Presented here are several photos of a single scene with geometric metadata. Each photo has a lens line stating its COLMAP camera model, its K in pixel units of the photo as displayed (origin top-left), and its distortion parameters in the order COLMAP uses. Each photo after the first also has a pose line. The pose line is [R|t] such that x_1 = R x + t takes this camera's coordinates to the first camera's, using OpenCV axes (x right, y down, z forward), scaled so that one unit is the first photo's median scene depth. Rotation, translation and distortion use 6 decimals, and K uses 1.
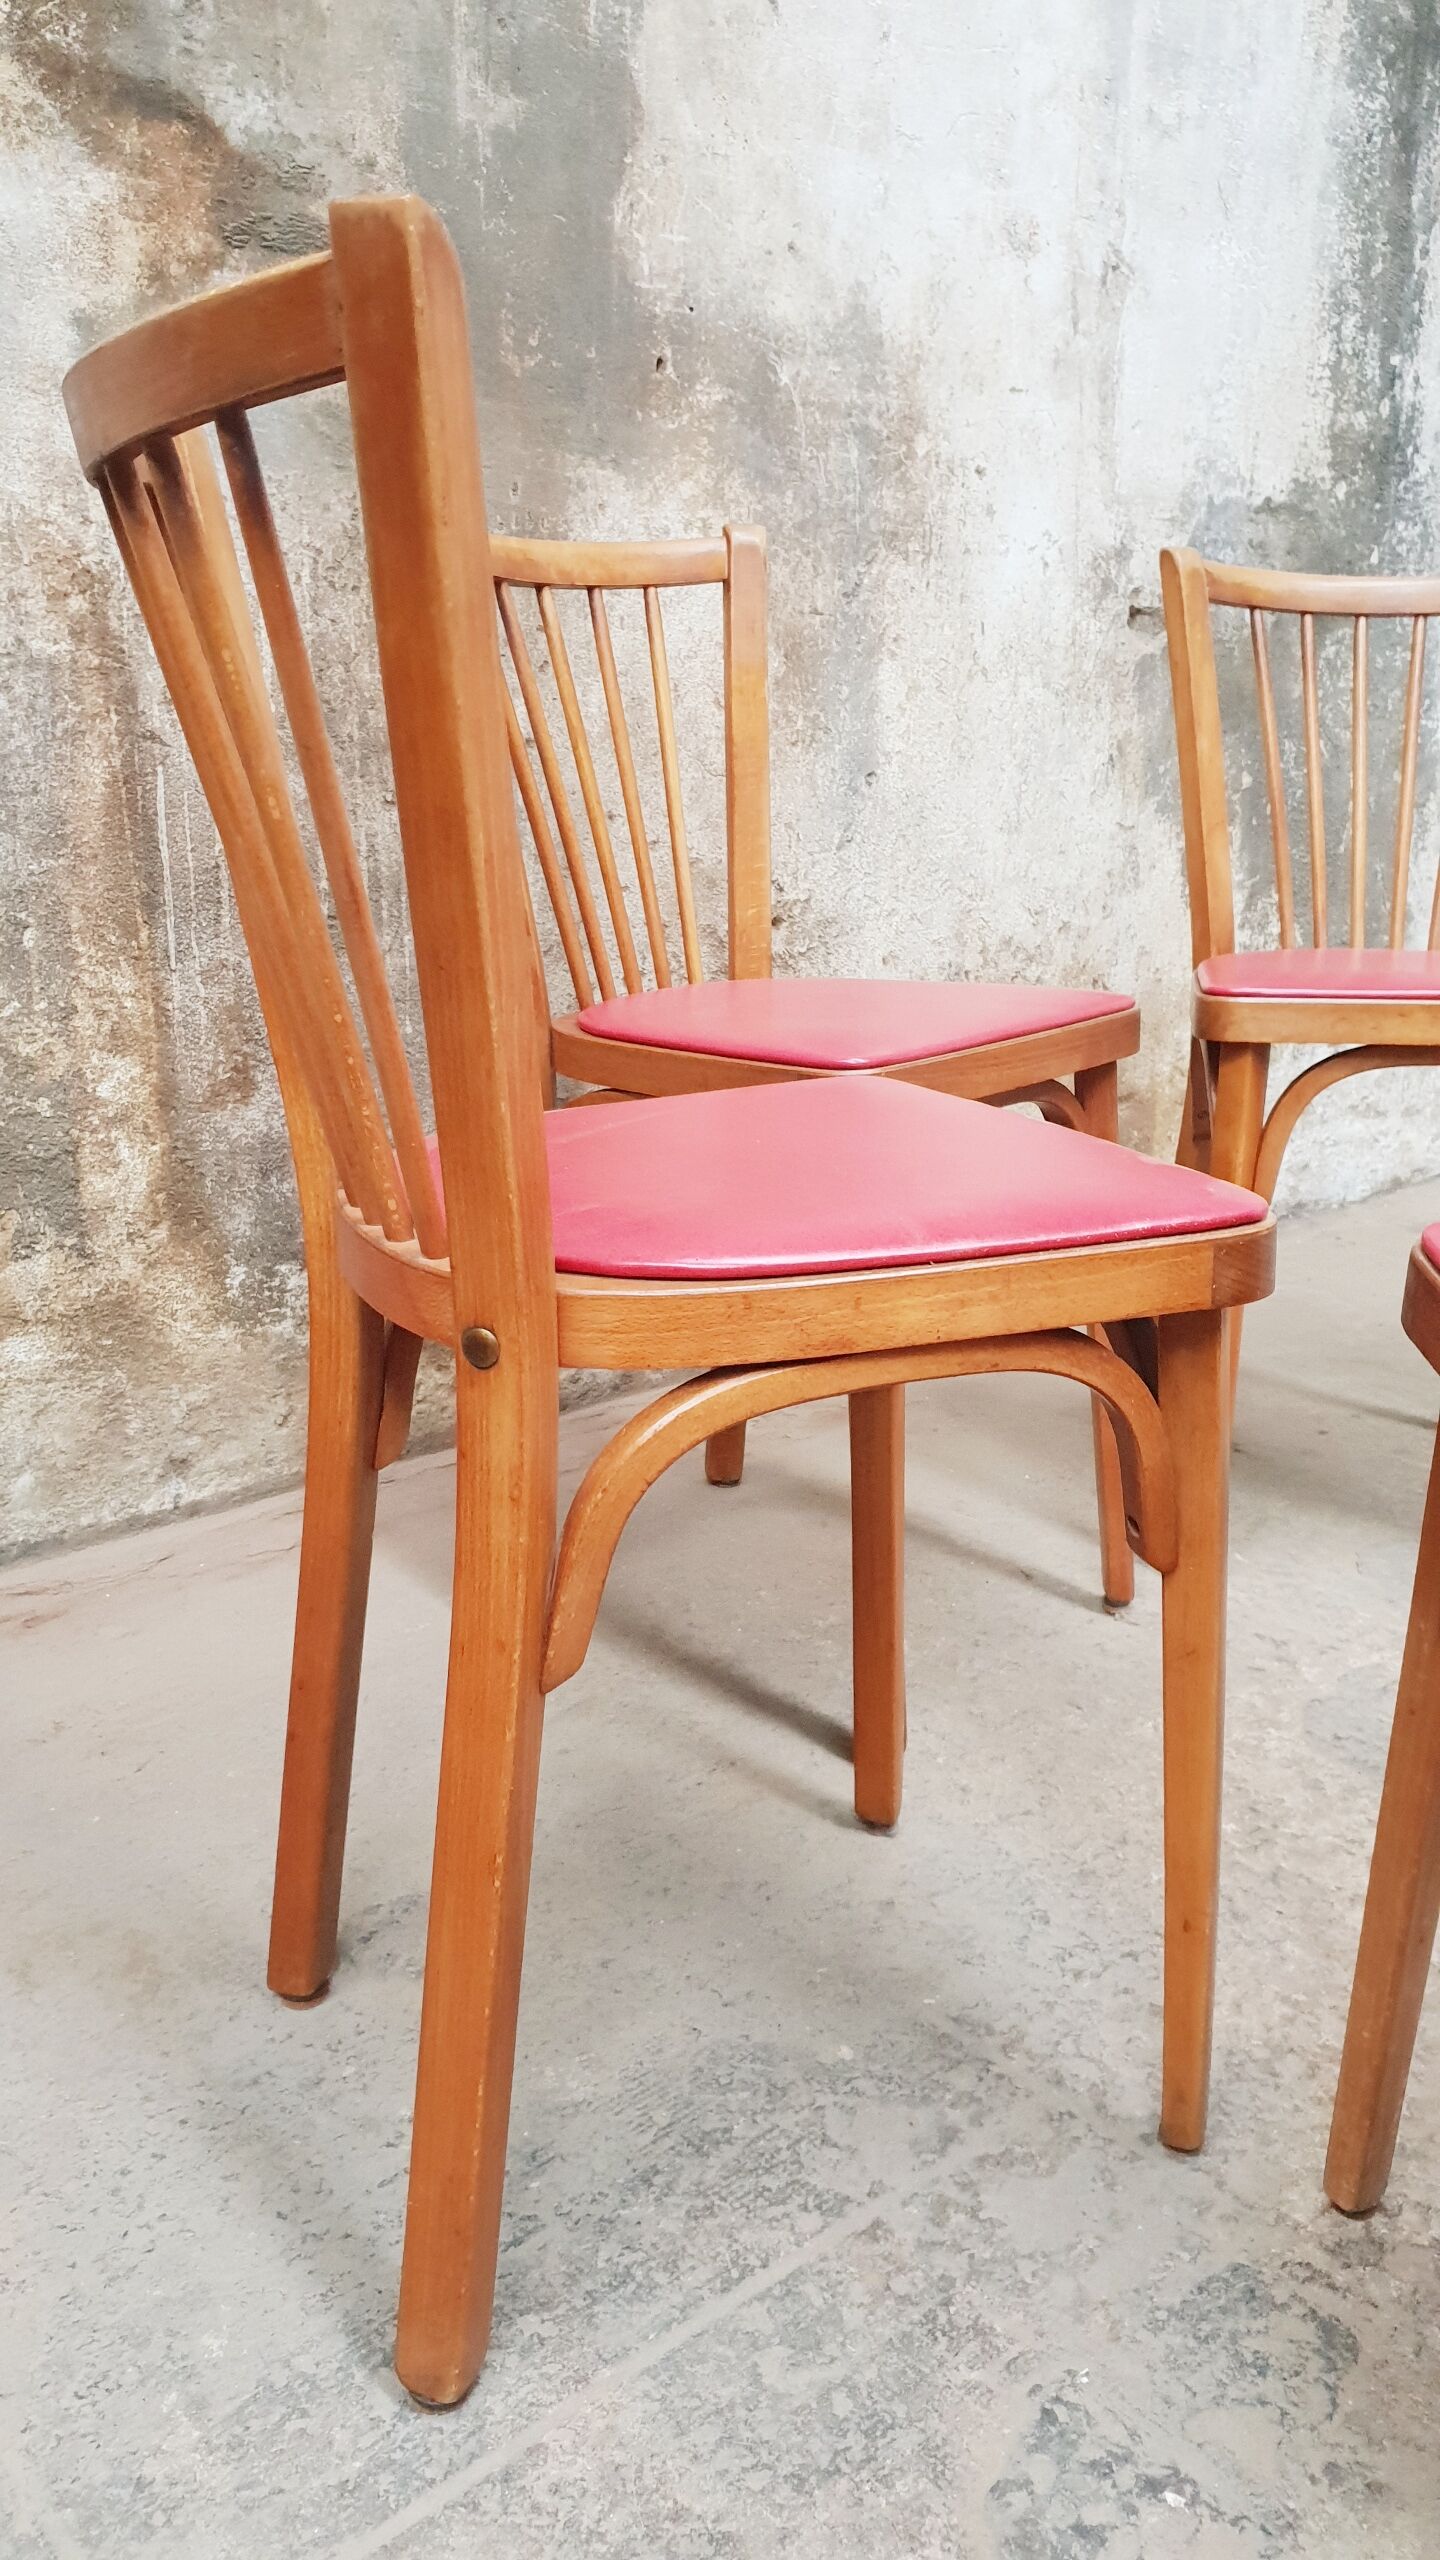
lens RADIAL K [[1996.5, 0, 737.6], [0, 1996.5, 1272.6], [0, 0, 1]] dist [0.012746, -0.001502]
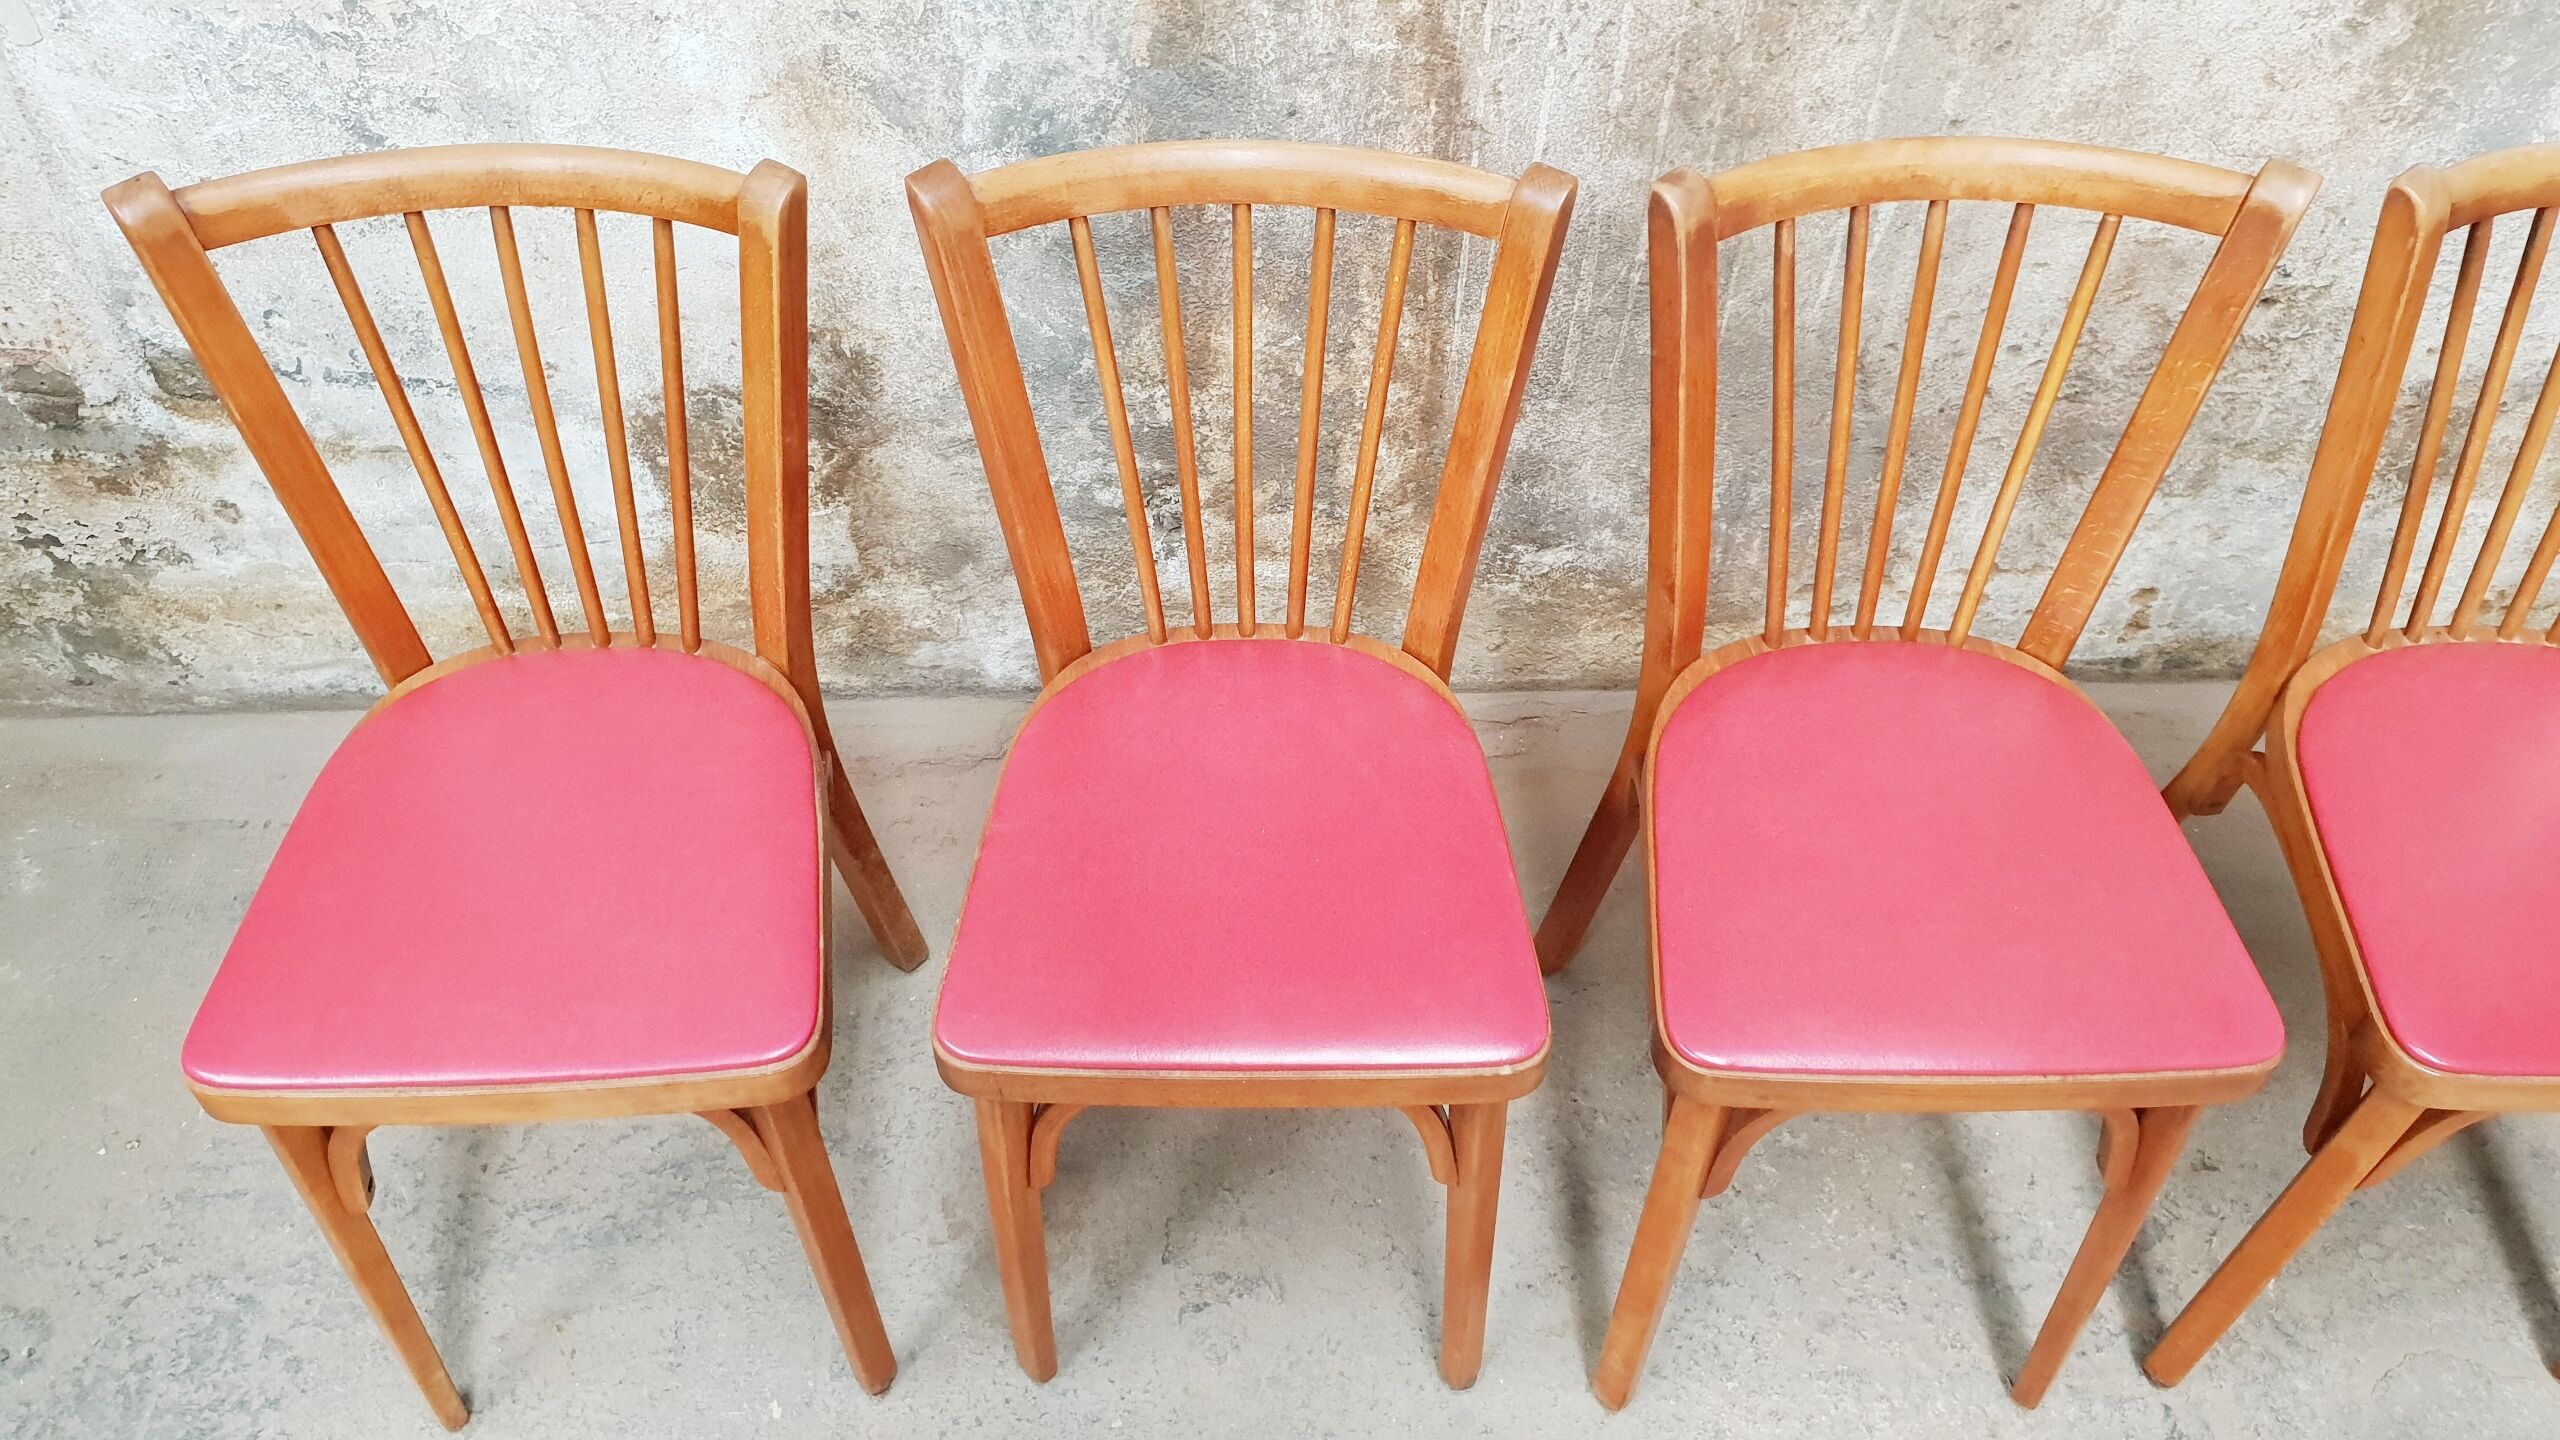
lens RADIAL K [[1996.5, 0, 1278.6], [0, 1996.5, 675.9], [0, 0, 1]] dist [0.012746, -0.001502]
pose [[0.769620, 0.486662, -0.413334, 0.143960], [-0.177727, 0.785046, 0.593393, -0.563258], [0.613268, -0.383227, 0.690680, 0.174494]]
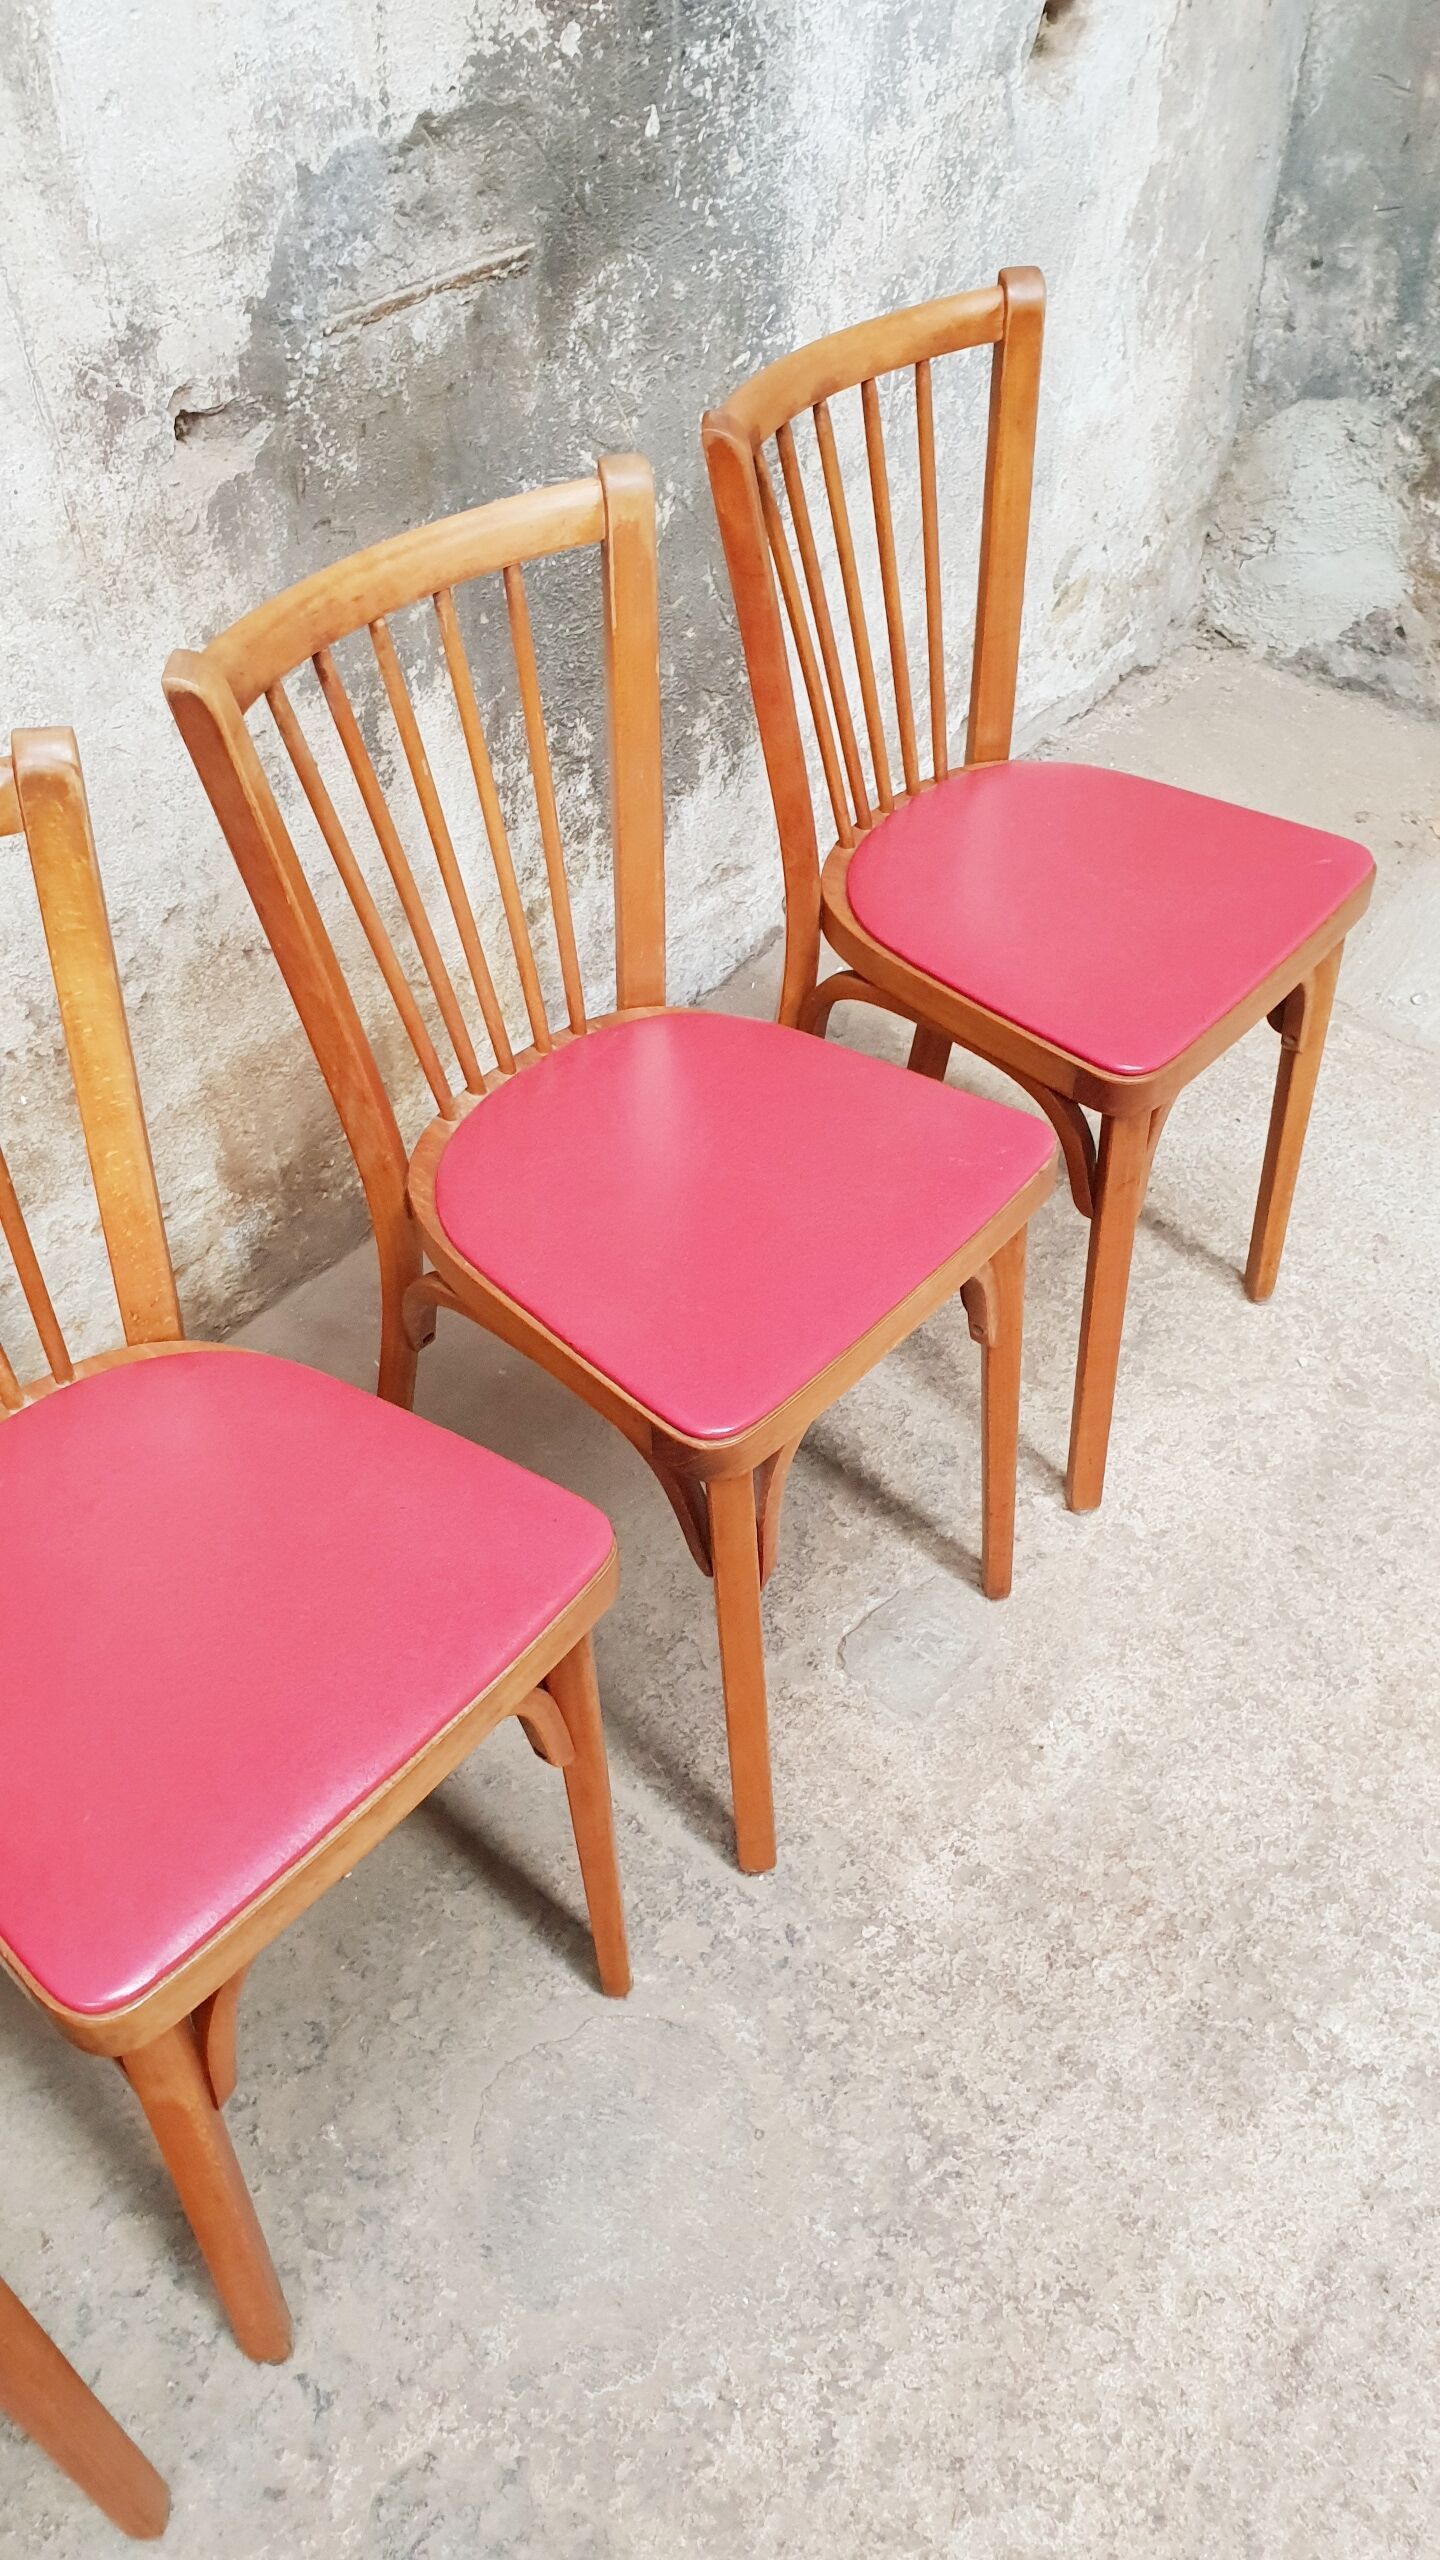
lens RADIAL K [[1996.5, 0, 734.7], [0, 1996.5, 1300.8], [0, 0, 1]] dist [0.012746, -0.001502]
pose [[0.986268, -0.112623, 0.120795, 0.351615], [0.037908, 0.866266, 0.498143, -0.538843], [-0.160743, -0.486724, 0.858639, 0.453550]]
